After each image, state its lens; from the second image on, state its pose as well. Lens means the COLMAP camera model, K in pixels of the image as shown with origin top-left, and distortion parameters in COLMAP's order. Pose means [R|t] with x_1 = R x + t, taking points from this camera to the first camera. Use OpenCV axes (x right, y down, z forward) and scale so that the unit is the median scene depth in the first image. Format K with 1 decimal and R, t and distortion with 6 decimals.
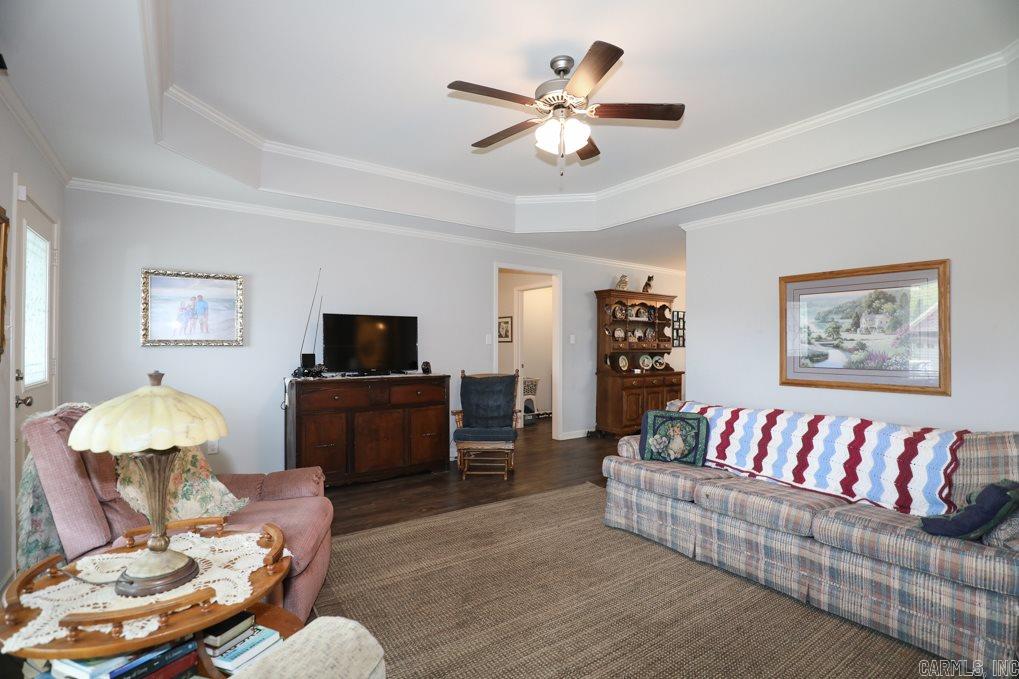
lens RADIAL K [[467.4, 0, 517.1], [0, 467.4, 341.1], [0, 0, 1]] dist [-0.027730, 0.000514]
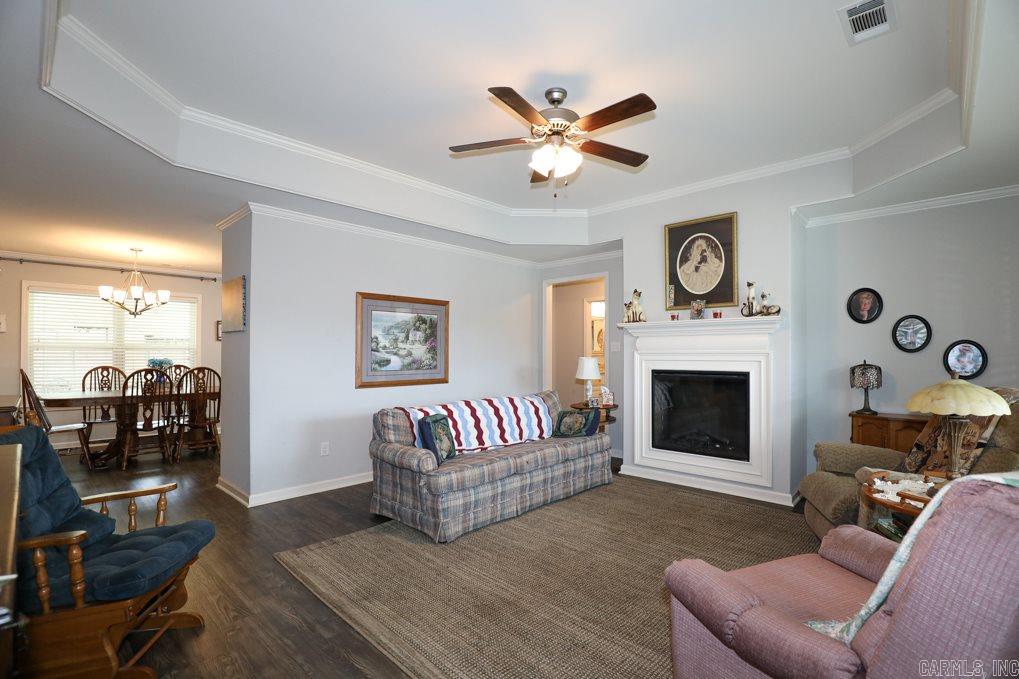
lens RADIAL K [[480.8, 0, 508.8], [0, 480.8, 346.6], [0, 0, 1]] dist [-0.030479, 0.000099]
pose [[-0.181213, 0.009309, 0.983400, -0.744625], [-0.009956, 0.999887, -0.011300, 0.004180], [-0.983394, -0.011839, -0.181099, 0.990764]]
